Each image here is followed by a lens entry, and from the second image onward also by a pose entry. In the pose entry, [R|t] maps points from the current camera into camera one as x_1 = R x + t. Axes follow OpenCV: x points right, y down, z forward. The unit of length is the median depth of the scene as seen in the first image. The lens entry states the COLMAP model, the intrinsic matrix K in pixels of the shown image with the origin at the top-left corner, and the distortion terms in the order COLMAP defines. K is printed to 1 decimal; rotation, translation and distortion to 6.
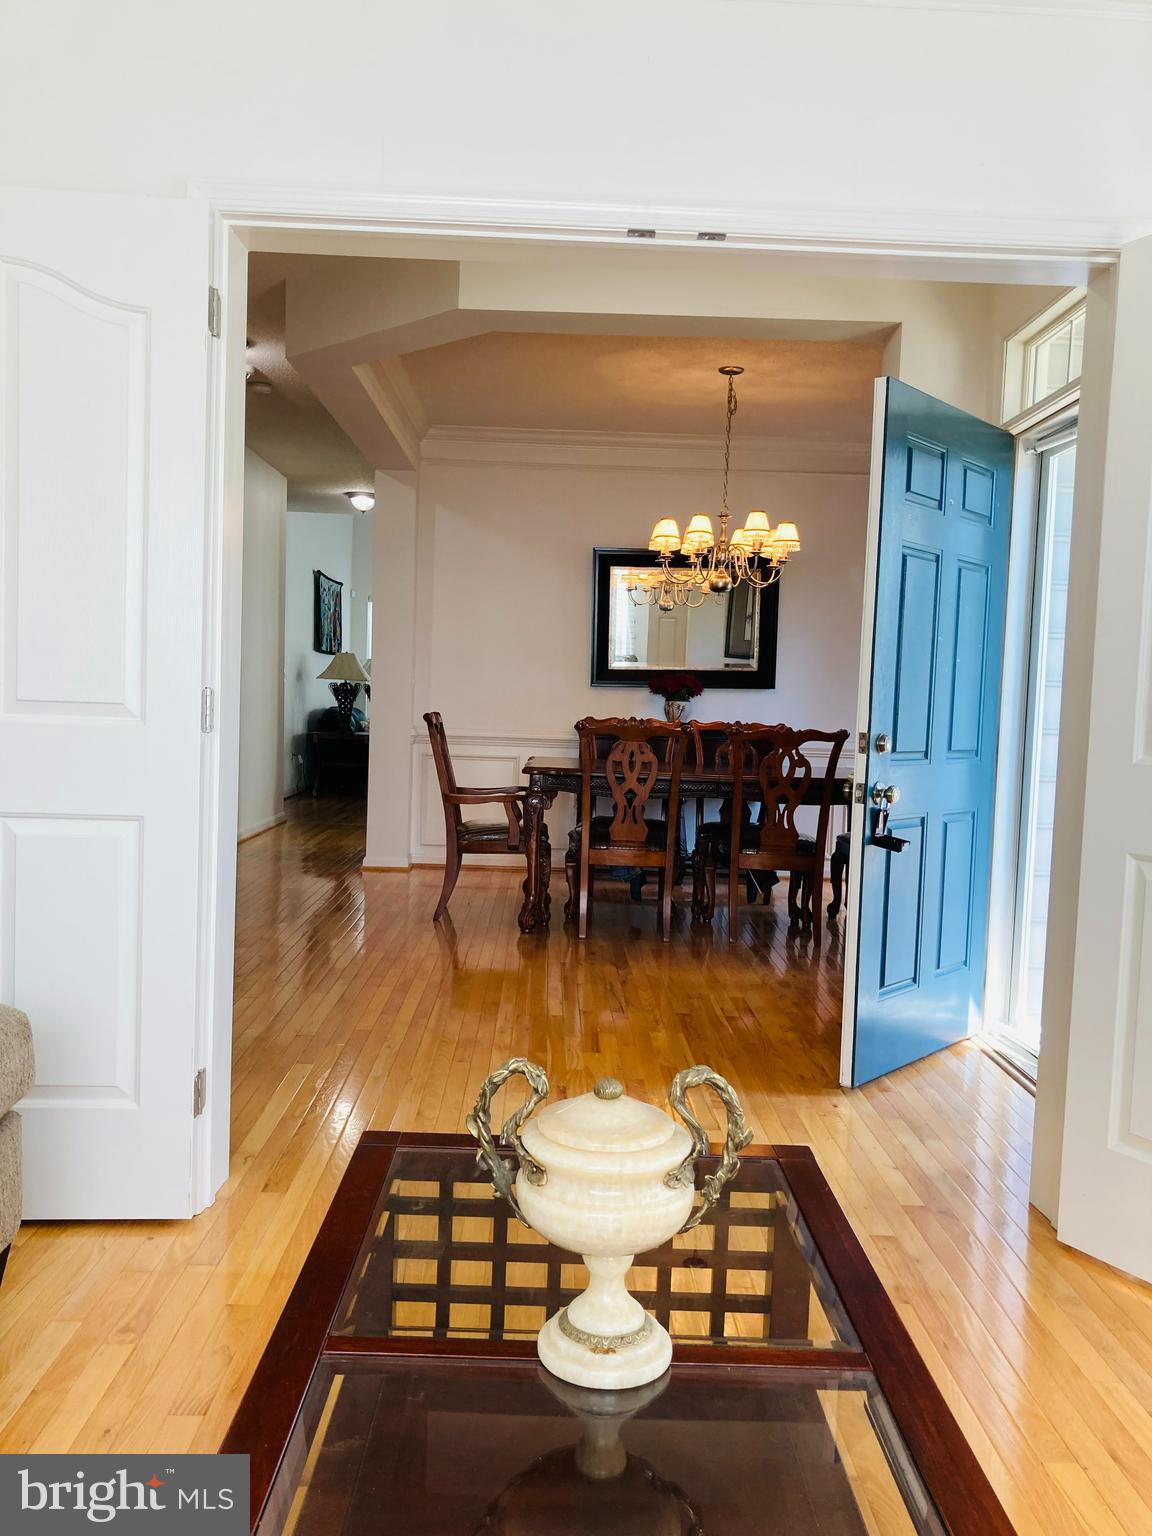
lens RADIAL K [[1268.9, 0, 576.0], [0, 1268.9, 768.0], [0, 0, 1]] dist [0.055064, -0.063383]
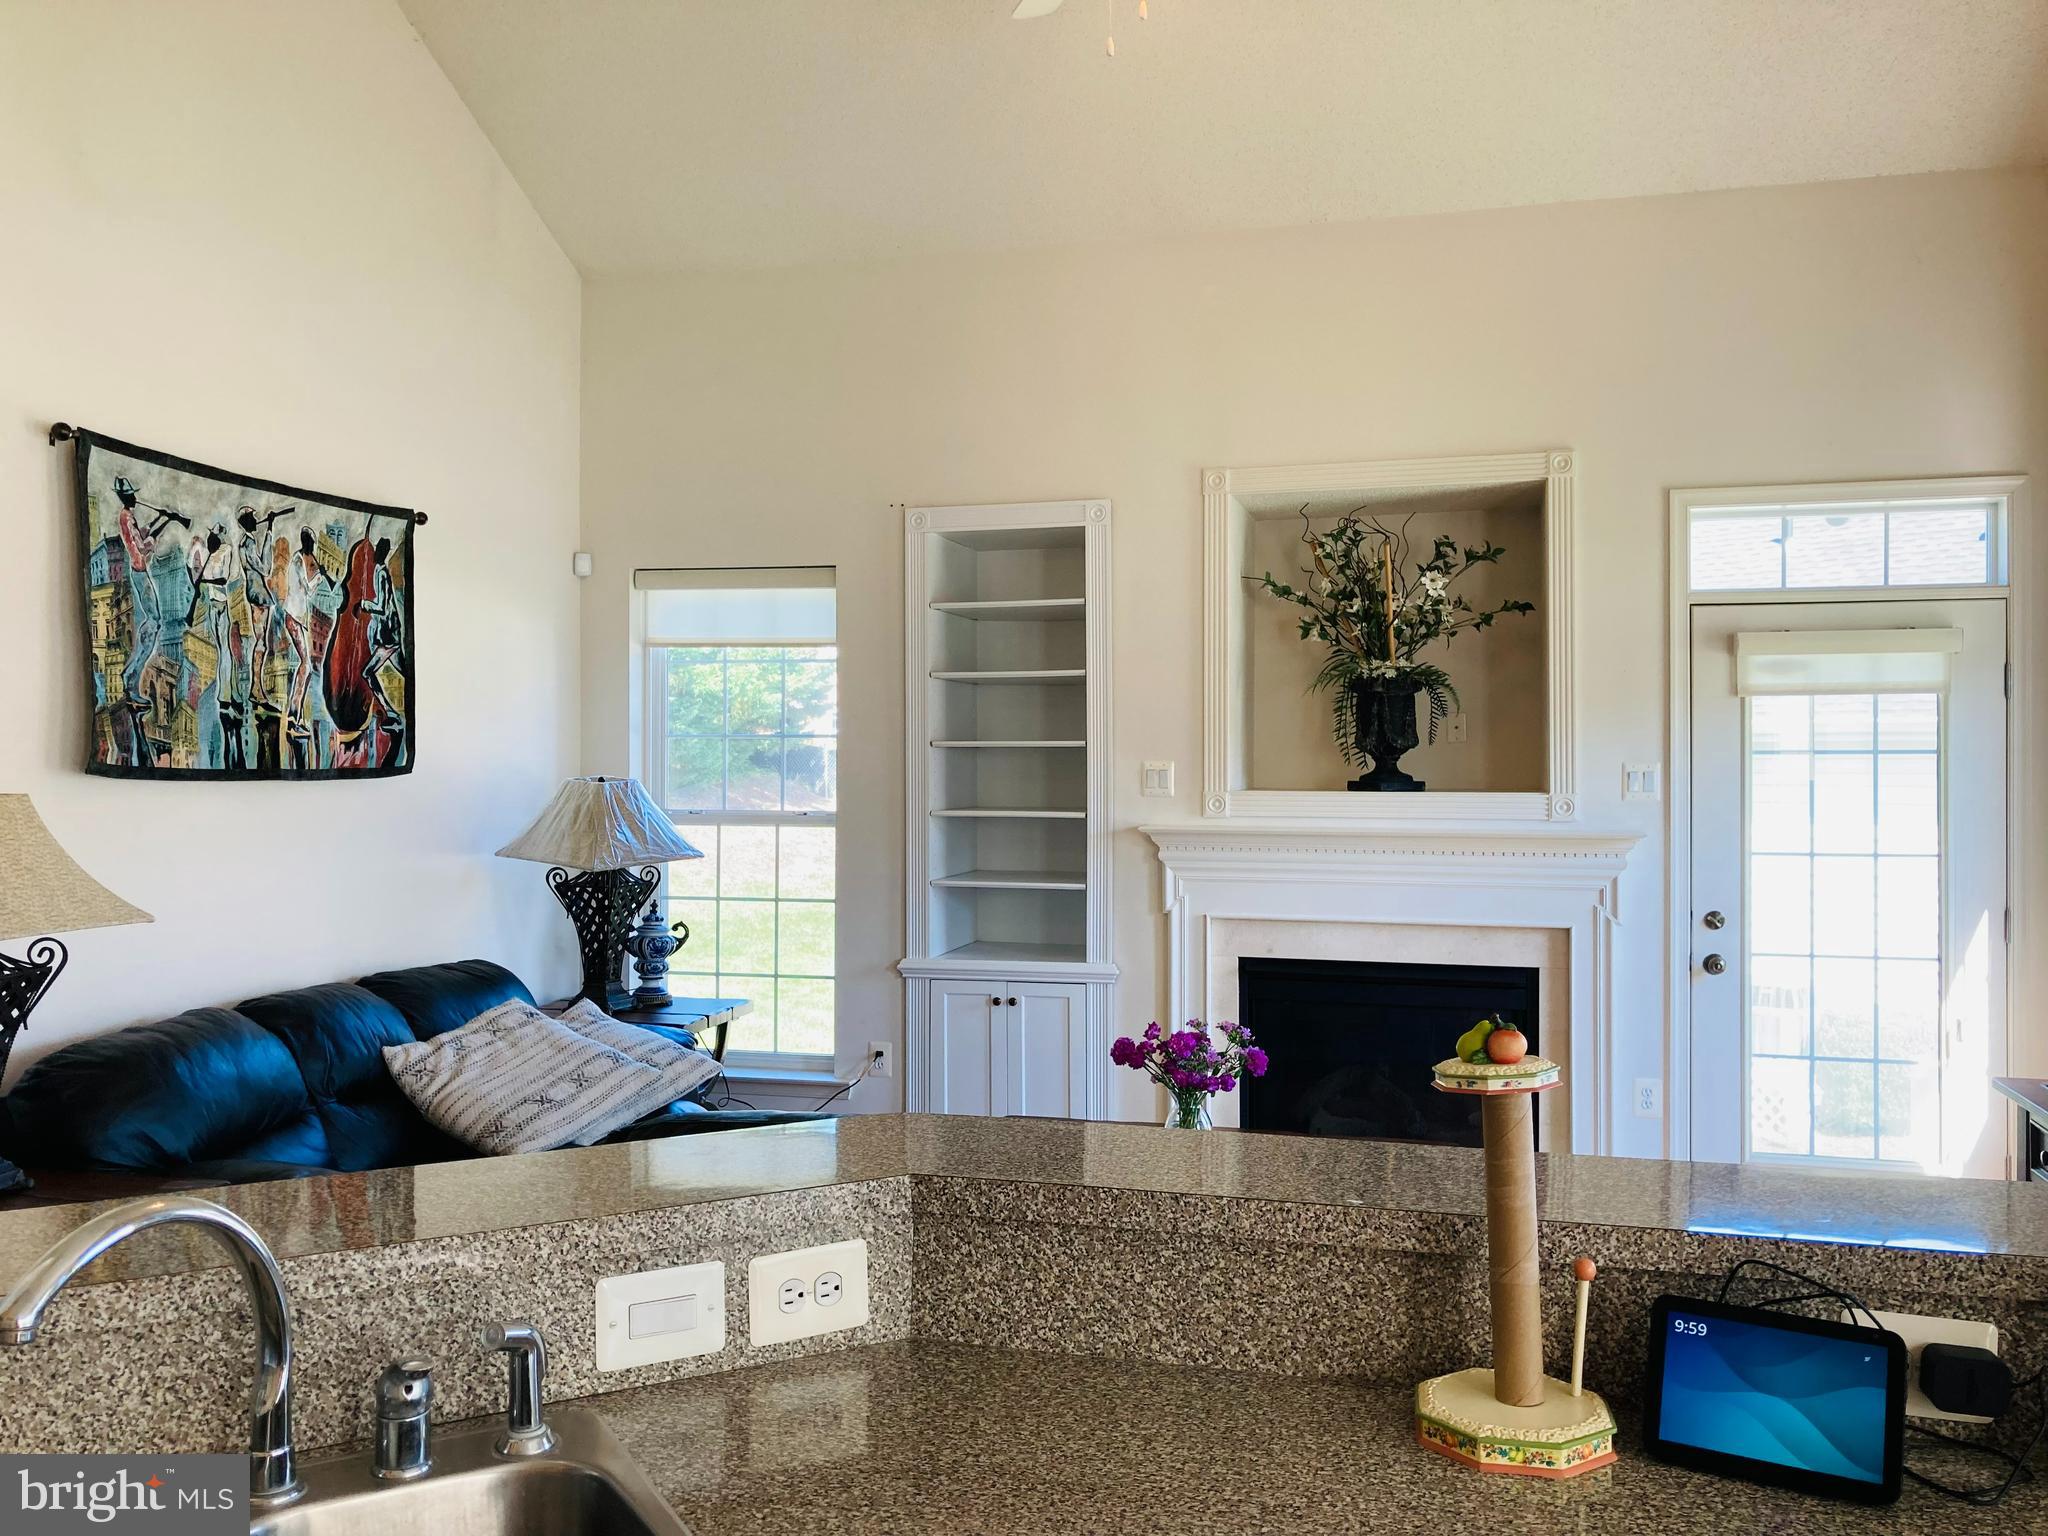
lens RADIAL K [[1691.8, 0, 1019.6], [0, 1691.8, 760.7], [0, 0, 1]] dist [0.055064, -0.063383]
pose [[0.959775, -0.032824, -0.278846, 0.079304], [0.014565, 0.997626, -0.067303, -0.122331], [0.280394, 0.060535, 0.957974, 1.286075]]
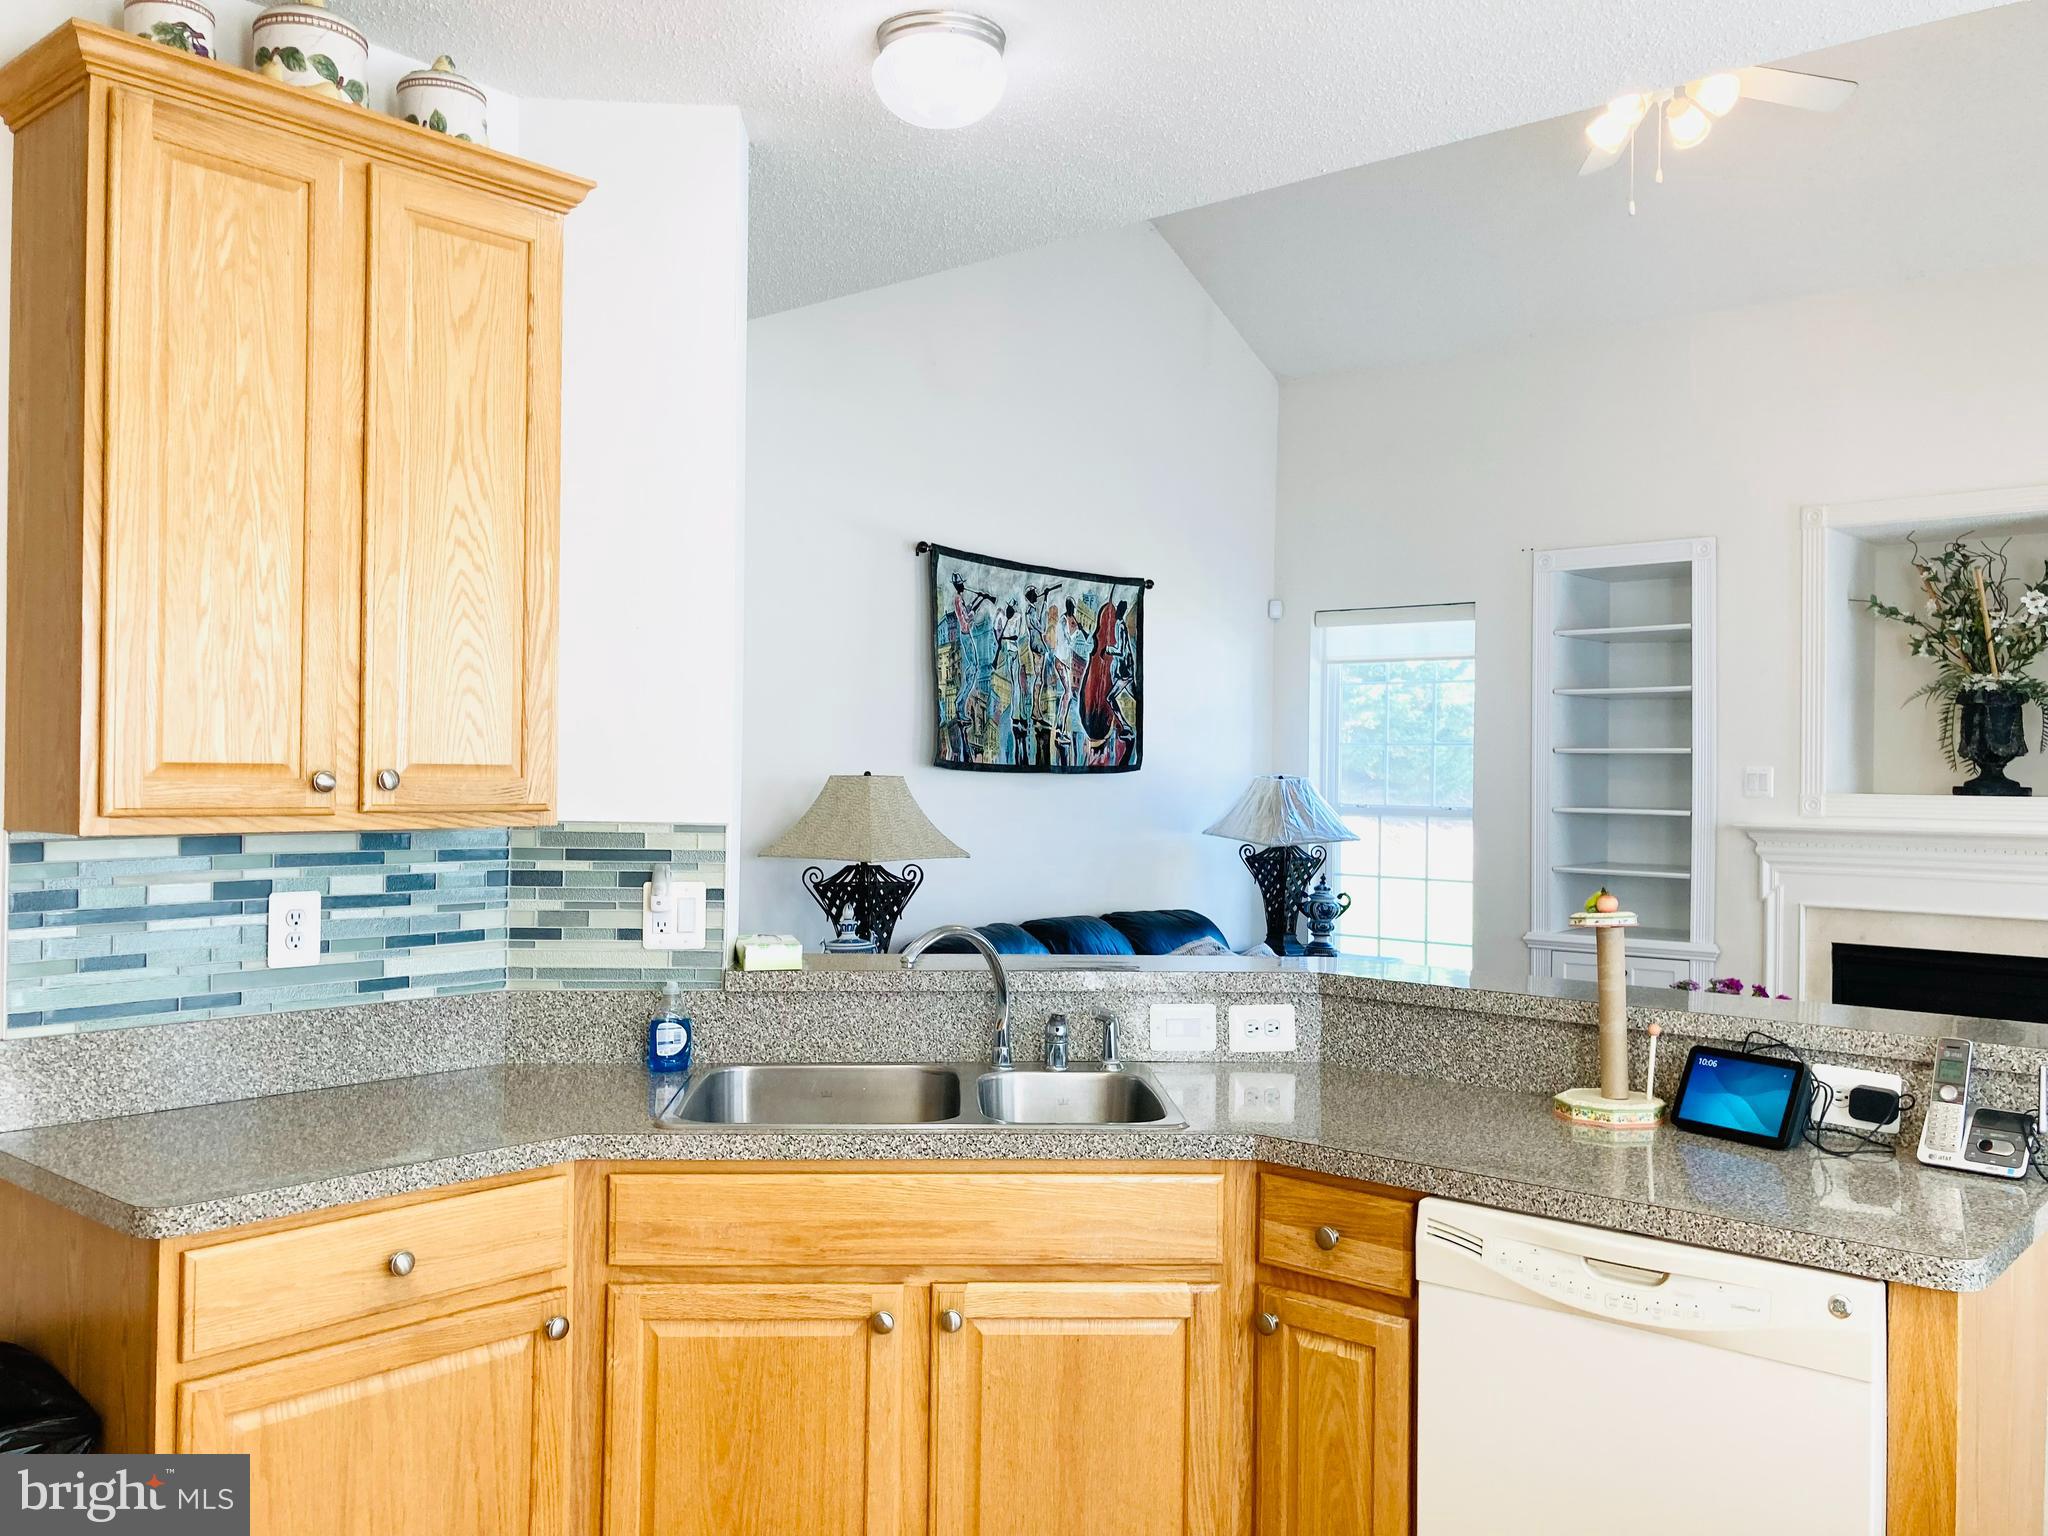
lens RADIAL K [[1691.8, 0, 1019.6], [0, 1691.8, 760.7], [0, 0, 1]] dist [0.055064, -0.063383]
pose [[0.743439, -0.030192, -0.668122, 0.227603], [-0.024920, 0.997036, -0.072785, -0.102739], [0.668339, 0.070761, 0.740483, 1.138167]]
